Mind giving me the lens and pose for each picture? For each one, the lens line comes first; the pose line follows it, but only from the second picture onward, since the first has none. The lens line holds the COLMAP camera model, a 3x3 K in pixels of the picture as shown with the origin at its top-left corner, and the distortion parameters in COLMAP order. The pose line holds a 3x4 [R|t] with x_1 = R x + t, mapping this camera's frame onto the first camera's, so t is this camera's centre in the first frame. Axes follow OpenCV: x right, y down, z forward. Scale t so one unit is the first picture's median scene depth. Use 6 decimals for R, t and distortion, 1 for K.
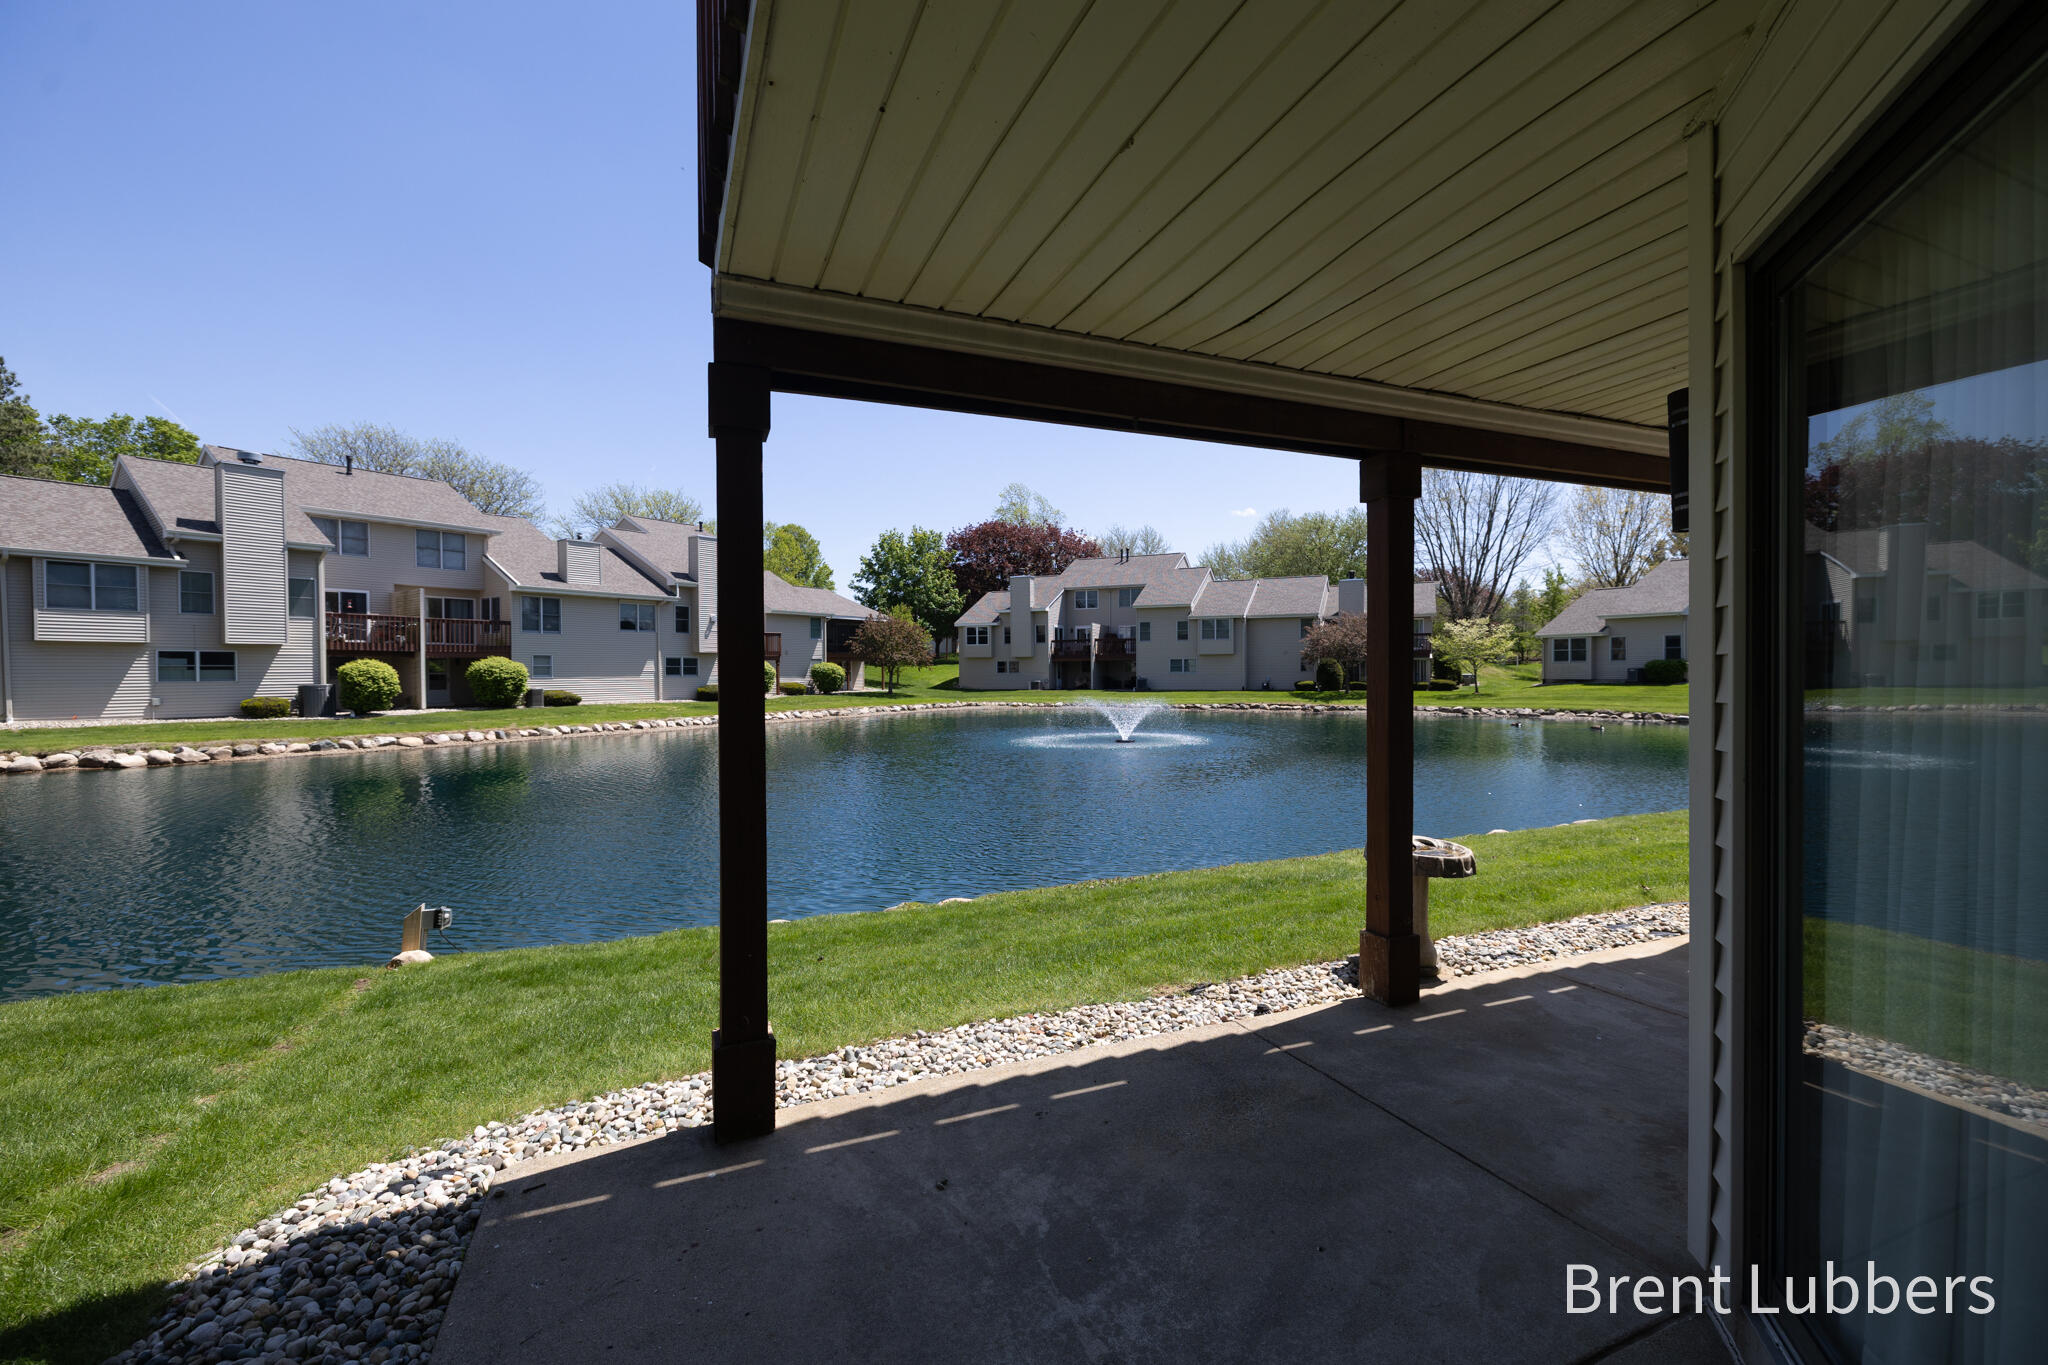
lens RADIAL K [[857.7, 0, 1025.8], [0, 857.7, 680.0], [0, 0, 1]] dist [0.001531, -0.000539]
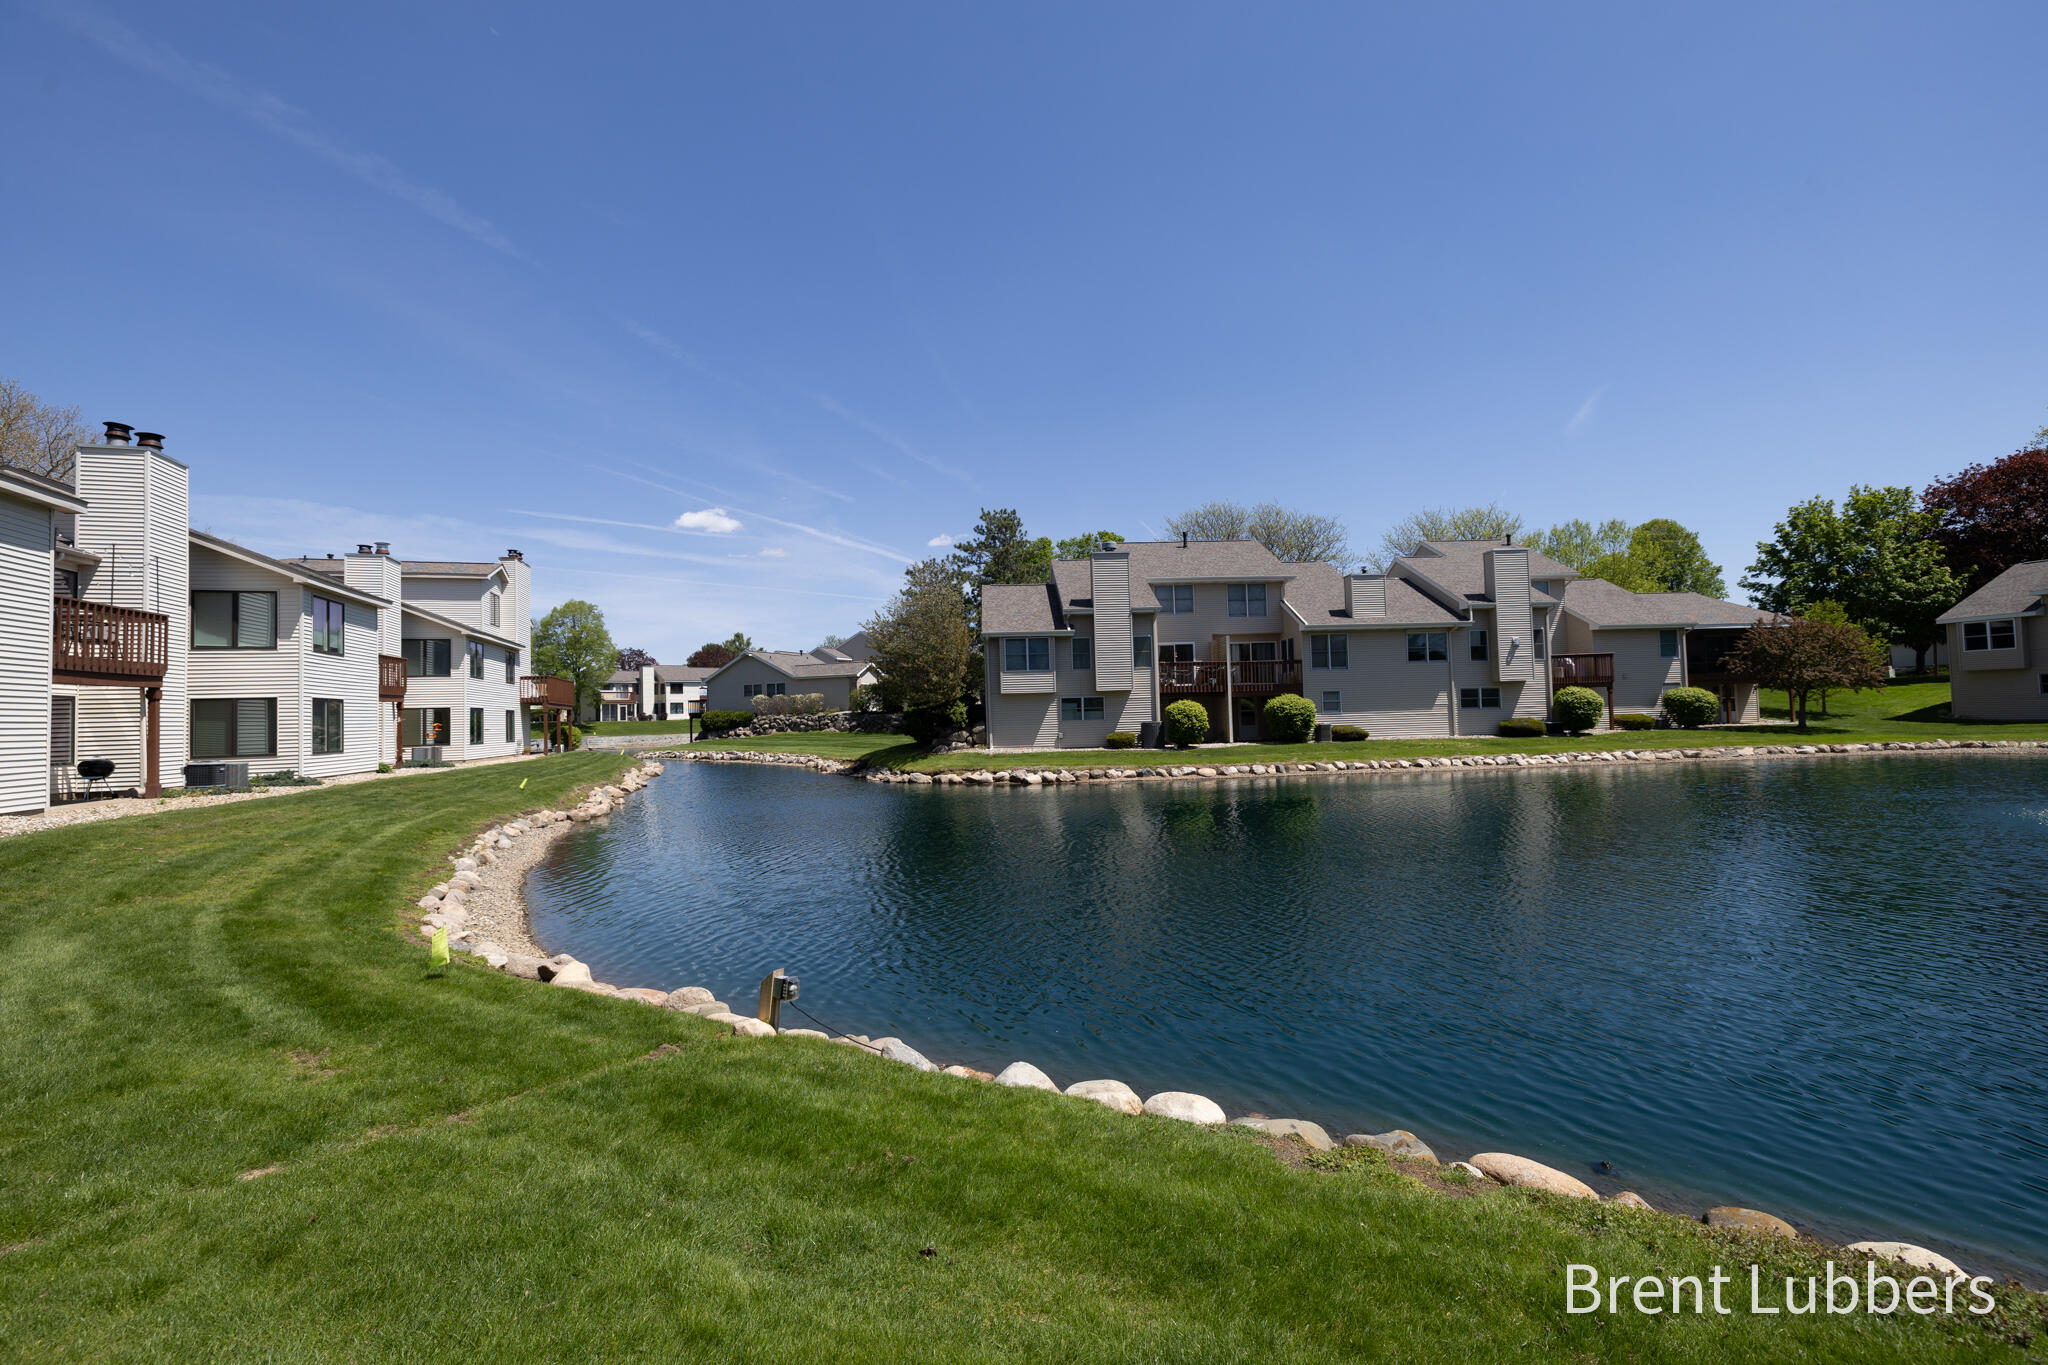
lens RADIAL K [[857.7, 0, 1027.2], [0, 857.7, 686.4], [0, 0, 1]] dist [0.001531, -0.000539]
pose [[0.603498, -0.039108, -0.796405, 0.026892], [0.014587, 0.999171, -0.038012, -0.000777], [0.797231, 0.011323, 0.603568, 0.085112]]
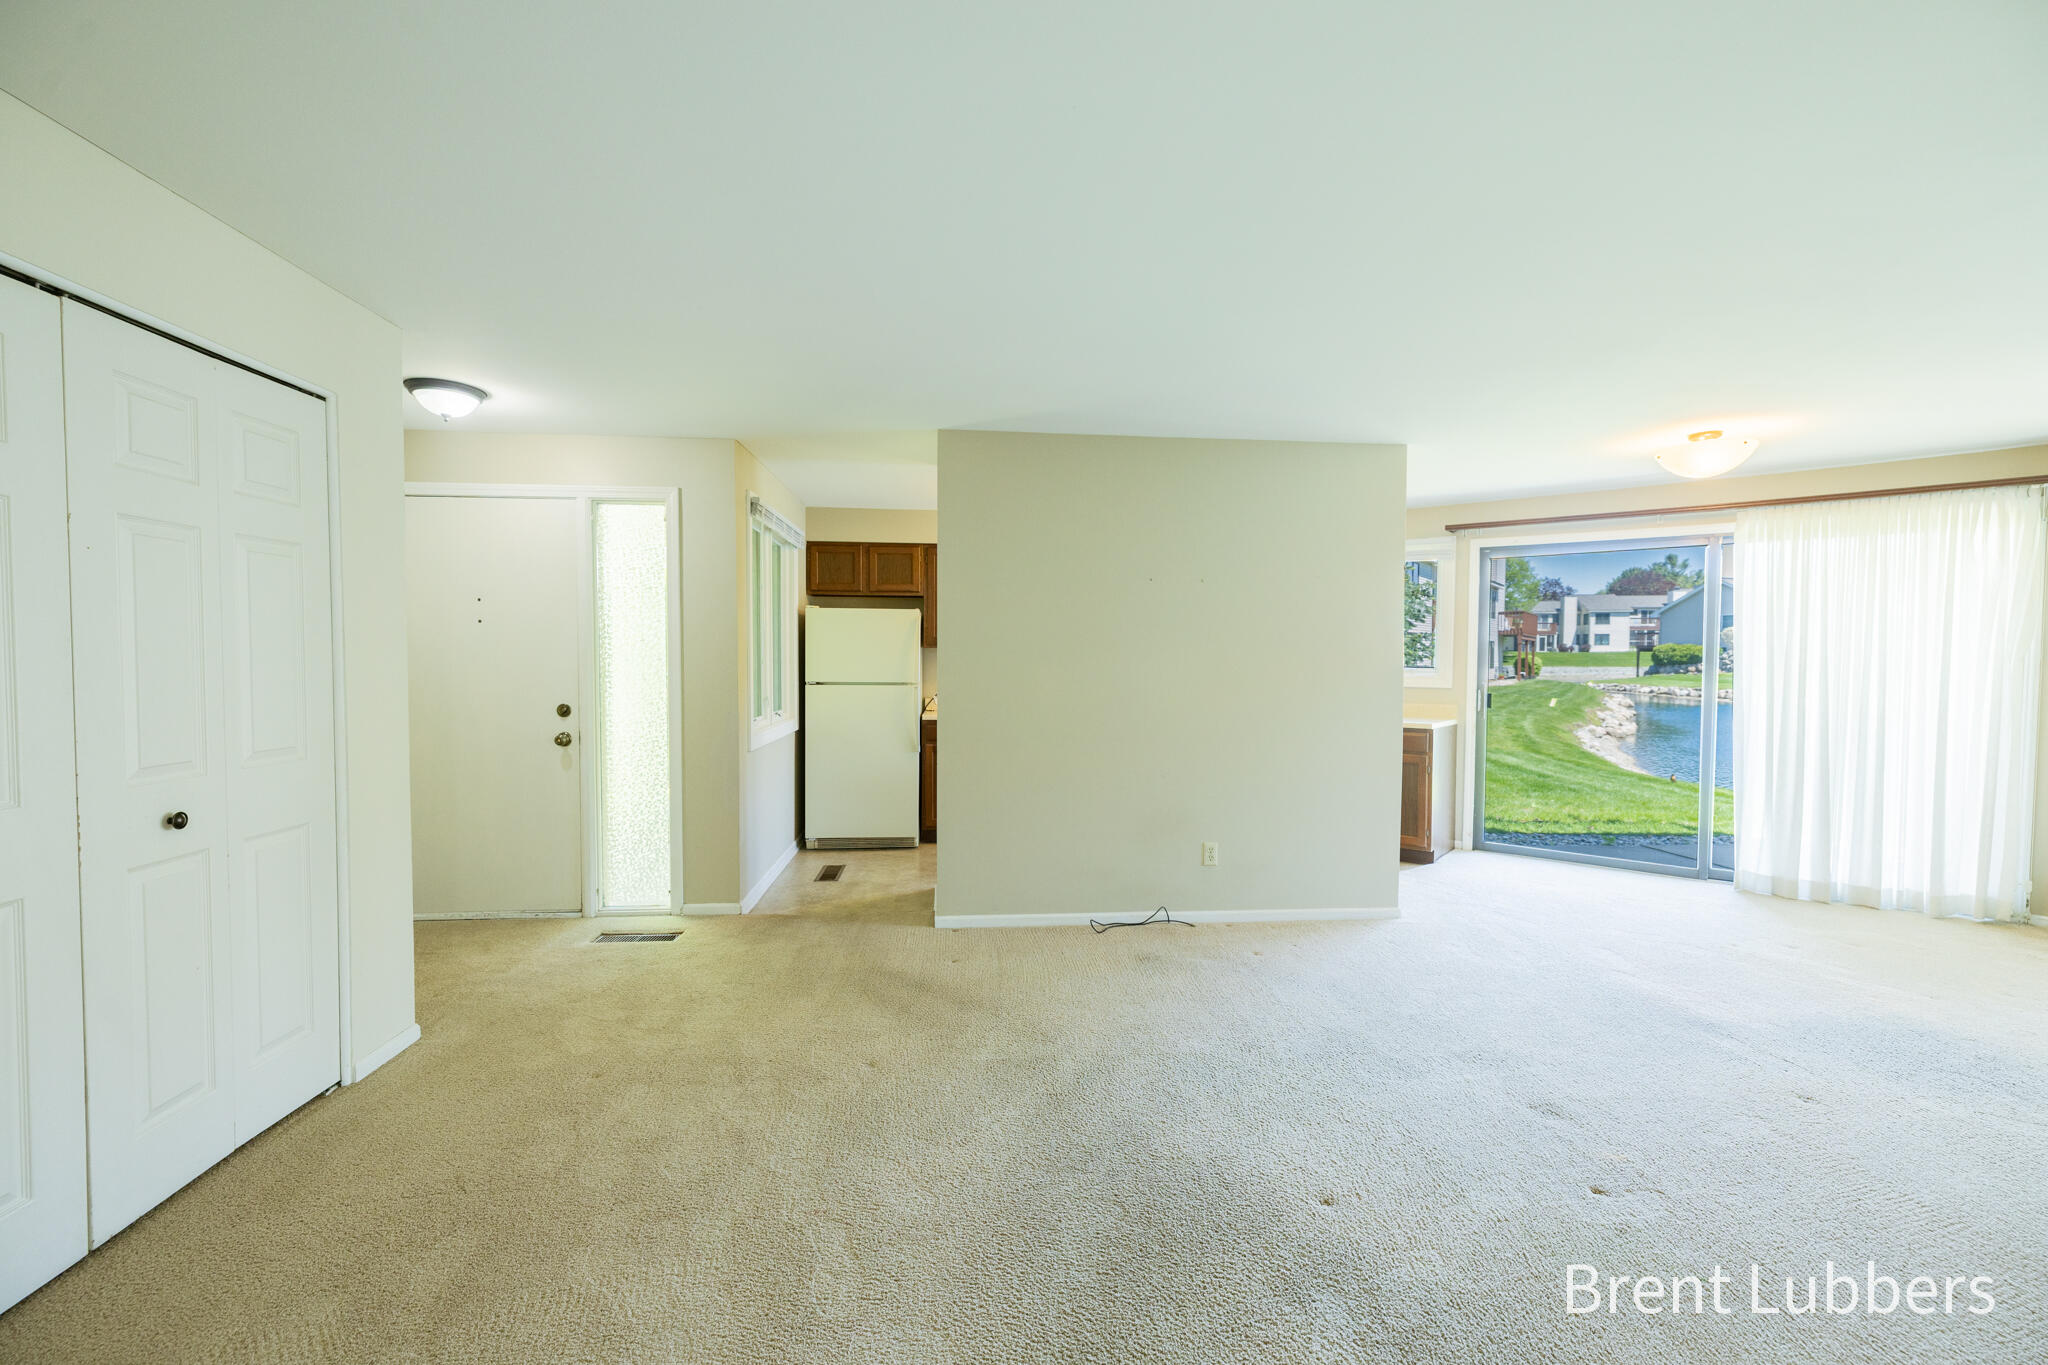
lens RADIAL K [[857.7, 0, 1030.7], [0, 857.7, 684.6], [0, 0, 1]] dist [0.001531, -0.000539]
pose [[-0.294033, 0.036082, -0.955114, 0.163456], [-0.013623, 0.999027, 0.041935, -0.001349], [0.955698, 0.025342, -0.293256, -0.041712]]
